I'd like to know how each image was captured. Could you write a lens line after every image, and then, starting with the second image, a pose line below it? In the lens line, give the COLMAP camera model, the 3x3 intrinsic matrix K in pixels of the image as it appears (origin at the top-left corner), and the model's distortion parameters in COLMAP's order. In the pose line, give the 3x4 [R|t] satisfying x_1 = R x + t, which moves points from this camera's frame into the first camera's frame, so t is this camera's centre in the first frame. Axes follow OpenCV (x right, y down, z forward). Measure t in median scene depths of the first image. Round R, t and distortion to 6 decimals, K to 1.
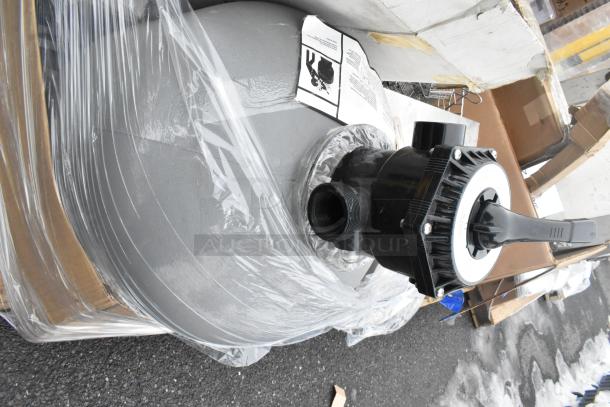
lens RADIAL K [[472.2, 0, 305.6], [0, 472.2, 199.5], [0, 0, 1]] dist [-0.006166, -0.008903]
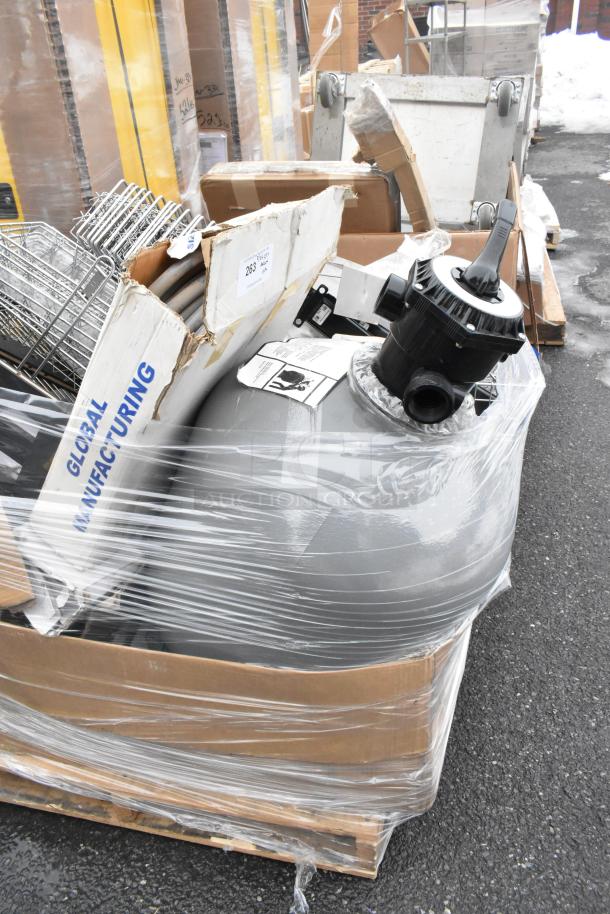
lens RADIAL K [[707.5, 0, 309.6], [0, 707.5, 457.6], [0, 0, 1]] dist [-0.006166, -0.008903]
pose [[0.320153, -0.942085, 0.099887, -0.275121], [0.947354, 0.318886, -0.028832, -0.125929], [-0.004691, 0.103859, 0.994581, -0.579273]]
